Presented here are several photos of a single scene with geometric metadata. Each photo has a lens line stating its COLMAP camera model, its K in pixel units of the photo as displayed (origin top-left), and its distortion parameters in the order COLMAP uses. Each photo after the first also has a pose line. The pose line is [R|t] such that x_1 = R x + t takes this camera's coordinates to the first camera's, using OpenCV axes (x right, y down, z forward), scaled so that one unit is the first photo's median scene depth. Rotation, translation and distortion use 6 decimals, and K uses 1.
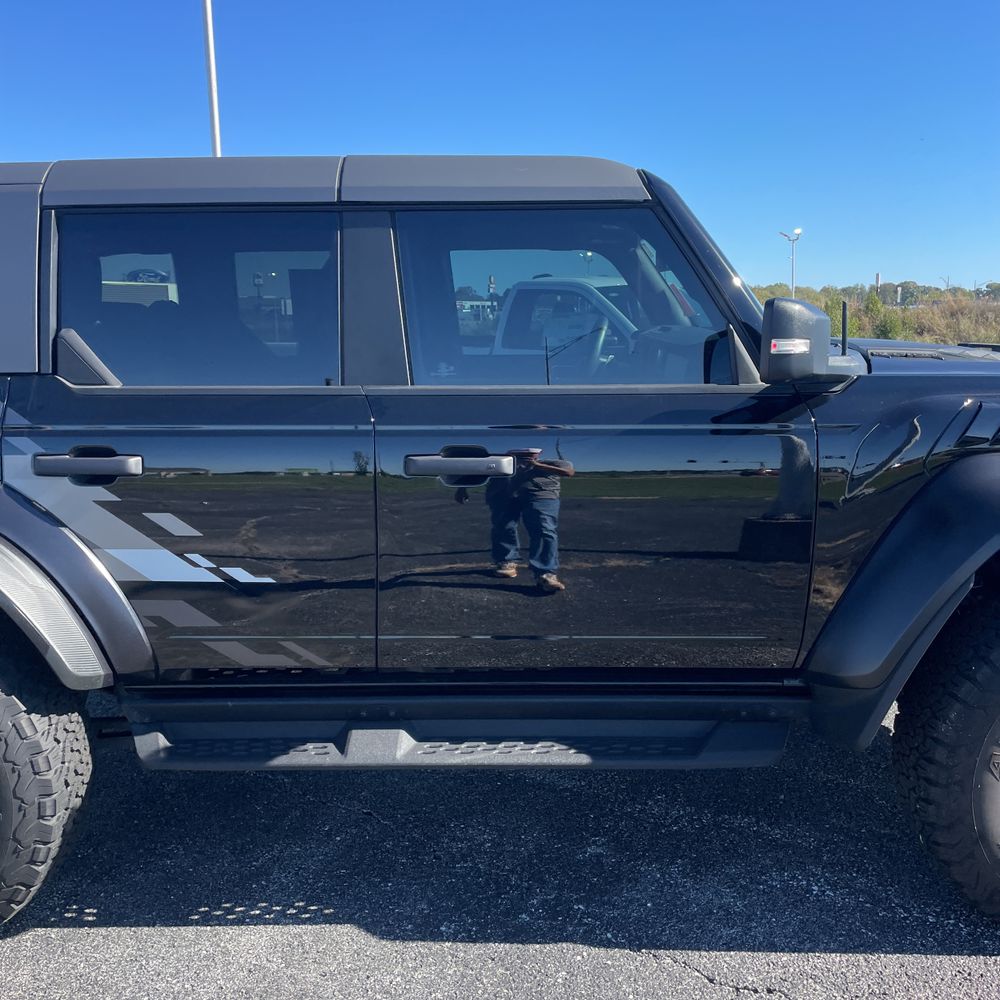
lens RADIAL K [[1011.0, 0, 492.7], [0, 1011.0, 483.1], [0, 0, 1]] dist [0.040516, 0.000000]
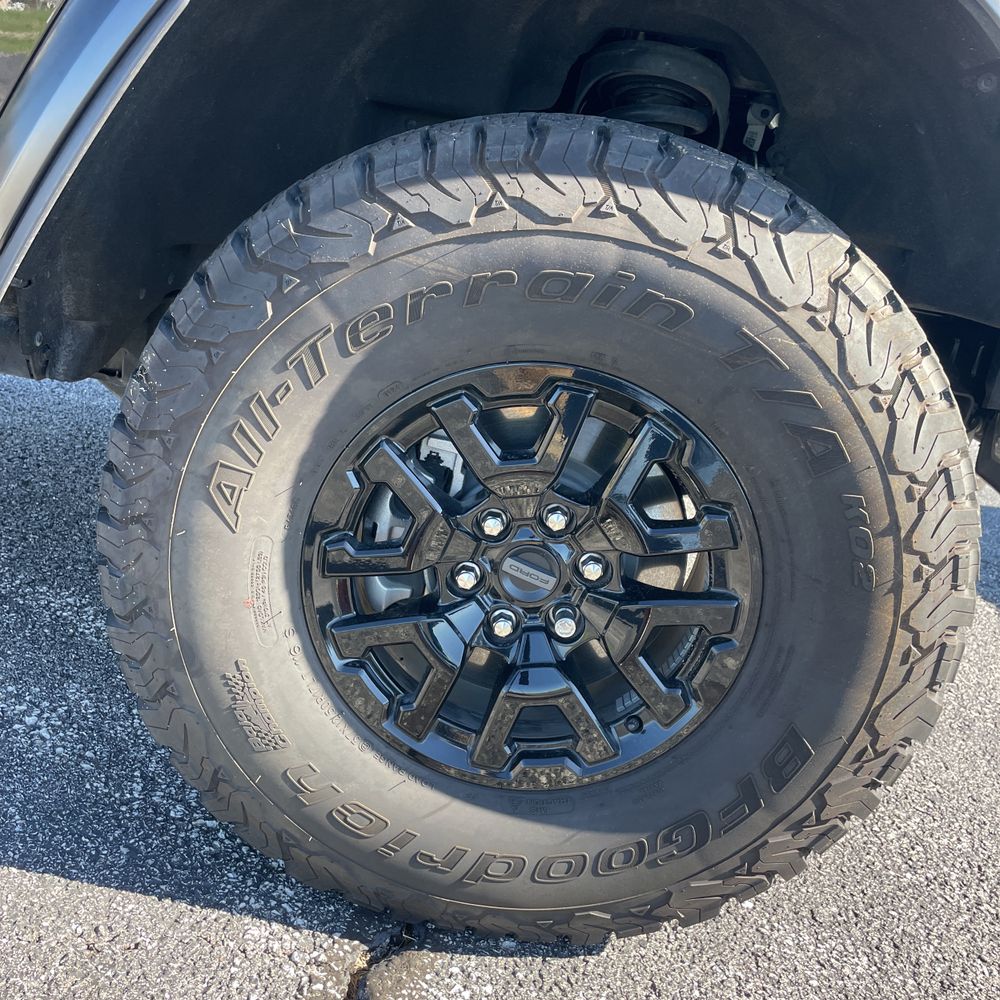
lens RADIAL K [[1011.0, 0, 485.8], [0, 1011.0, 495.2], [0, 0, 1]] dist [0.040516, 0.000000]
pose [[0.981895, 0.187109, 0.029541, 0.538640], [-0.189412, 0.971793, 0.140506, 0.183013], [-0.002418, -0.143558, 0.989639, 0.542463]]
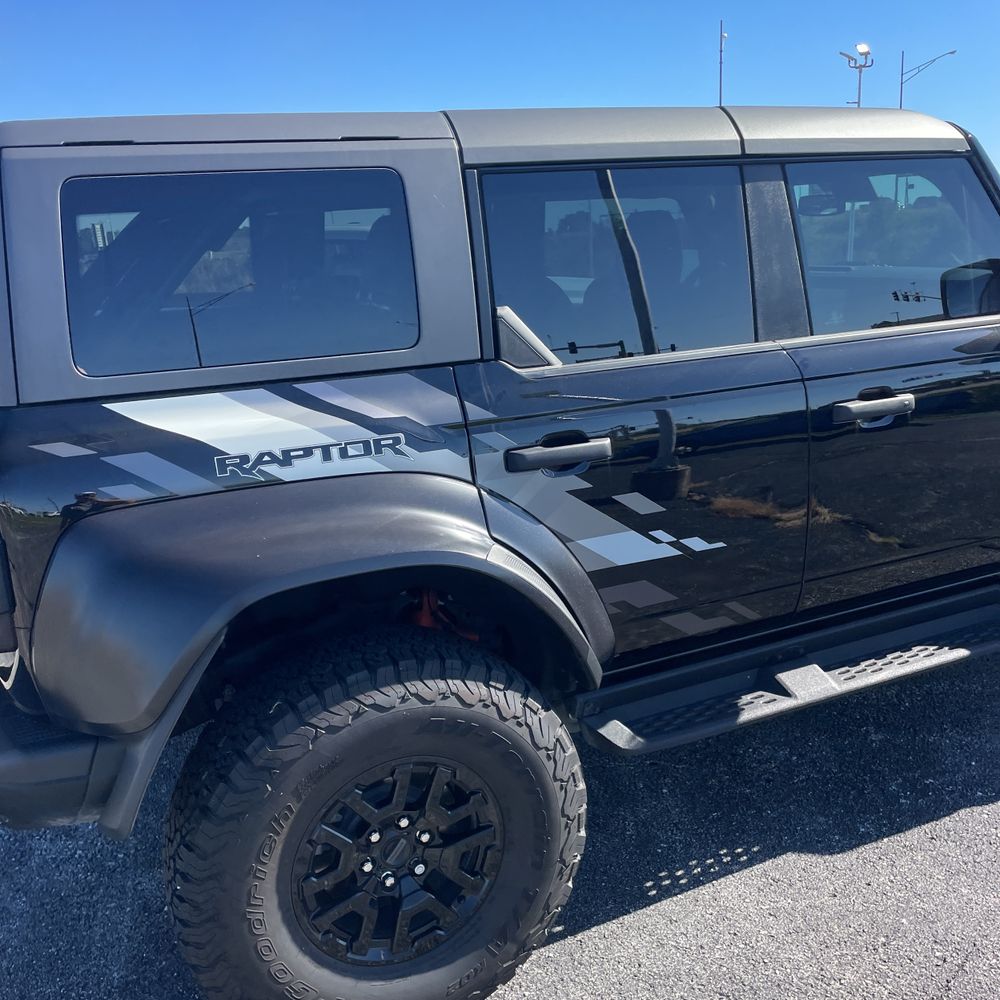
lens RADIAL K [[1011.0, 0, 502.6], [0, 1011.0, 527.1], [0, 0, 1]] dist [0.040516, 0.000000]
pose [[0.889470, -0.160006, 0.428067, -0.831001], [0.127322, 0.986380, 0.104137, -0.052396], [-0.438899, -0.038125, 0.897727, 0.195801]]
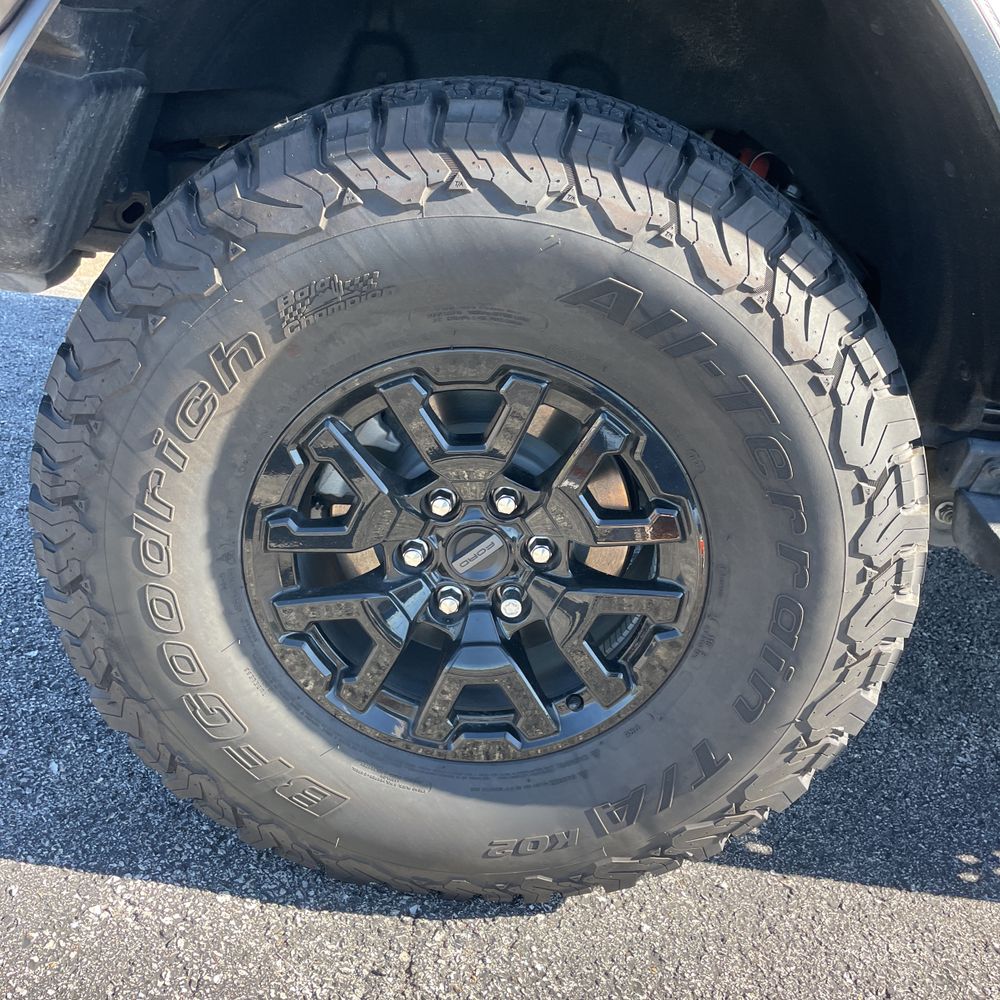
lens RADIAL K [[1011.0, 0, 507.0], [0, 1011.0, 499.5], [0, 0, 1]] dist [0.040516, 0.000000]
pose [[0.987037, 0.150639, 0.055365, -0.603709], [-0.159615, 0.957380, 0.240720, 0.169107], [-0.016743, -0.246437, 0.969014, 0.589836]]
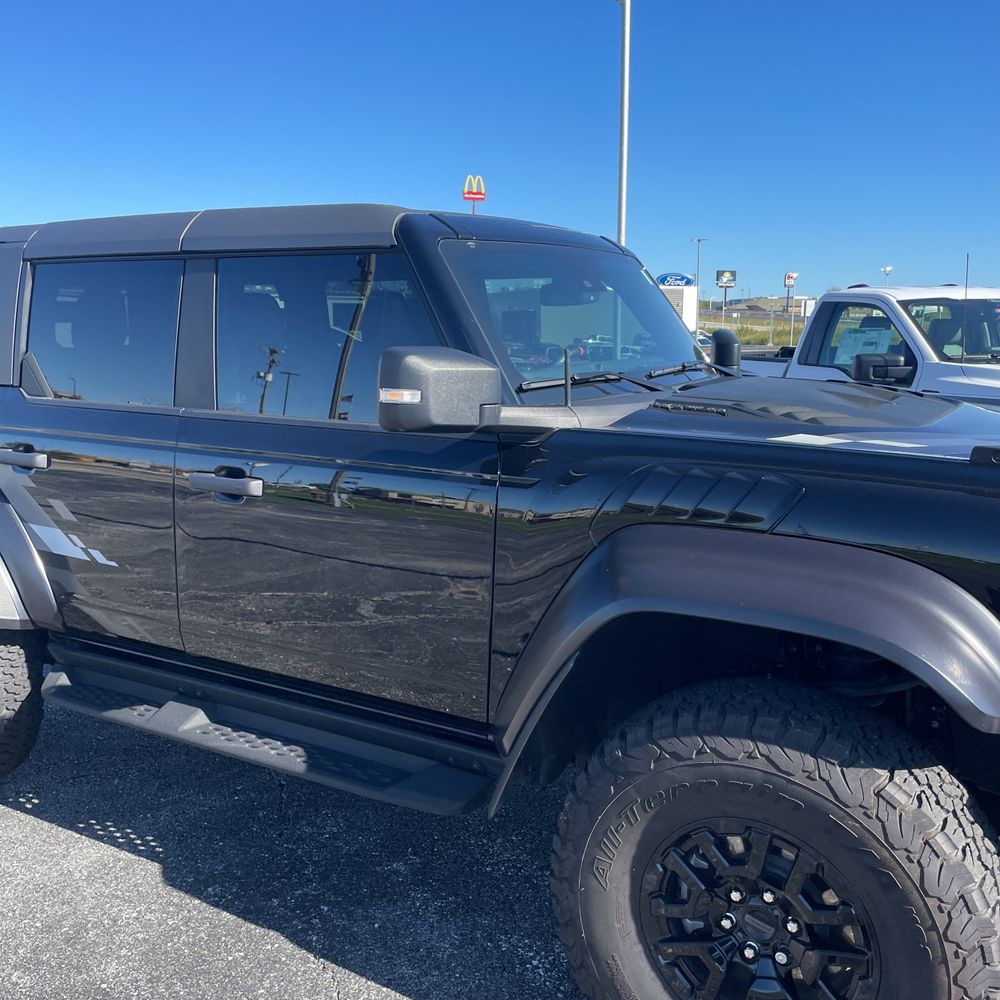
lens RADIAL K [[1011.0, 0, 488.8], [0, 1011.0, 485.4], [0, 0, 1]] dist [0.040516, 0.000000]
pose [[0.867985, 0.091929, -0.488007, 0.747972], [-0.091080, 0.995516, 0.025535, -0.069242], [0.488166, 0.022283, 0.872466, 0.152356]]
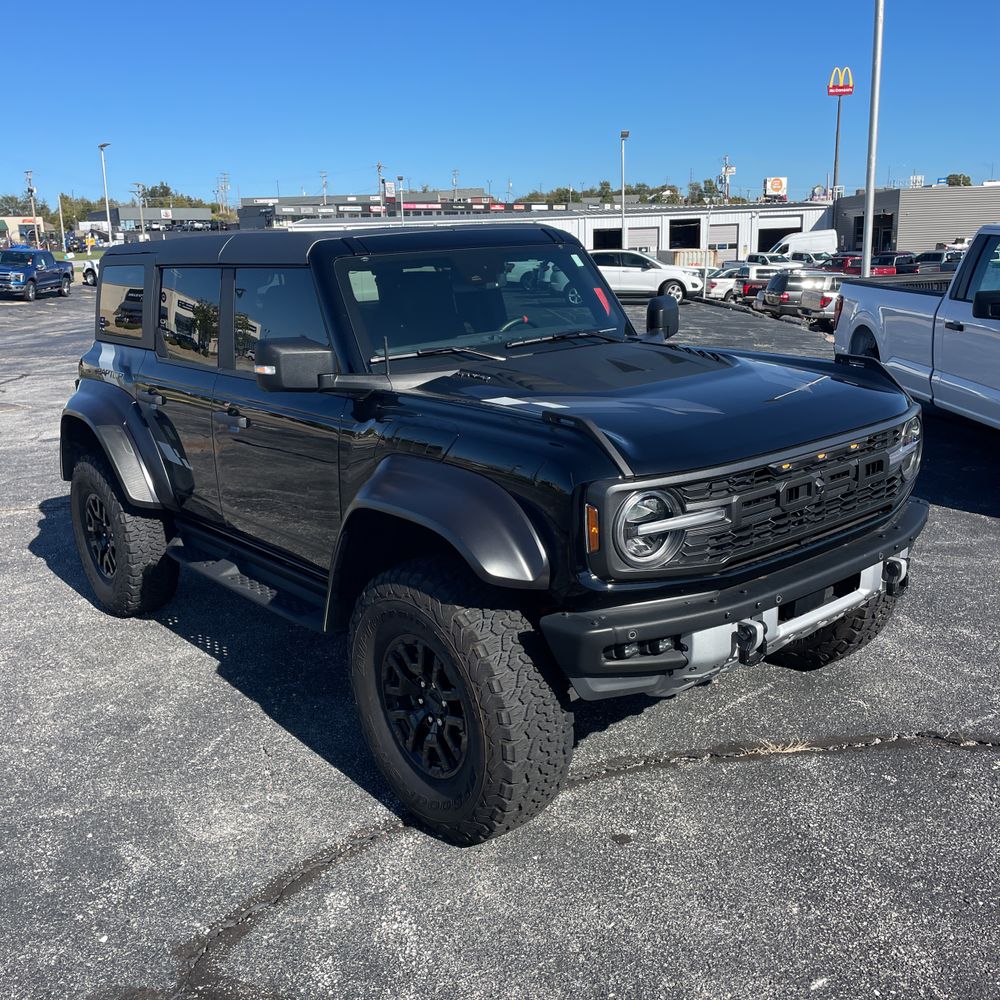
lens RADIAL K [[1011.0, 0, 495.3], [0, 1011.0, 492.0], [0, 0, 1]] dist [0.040516, 0.000000]
pose [[0.658643, 0.167832, -0.733500, 1.518450], [-0.092601, 0.985477, 0.142336, -0.178938], [0.746736, -0.025826, 0.664619, 0.169457]]
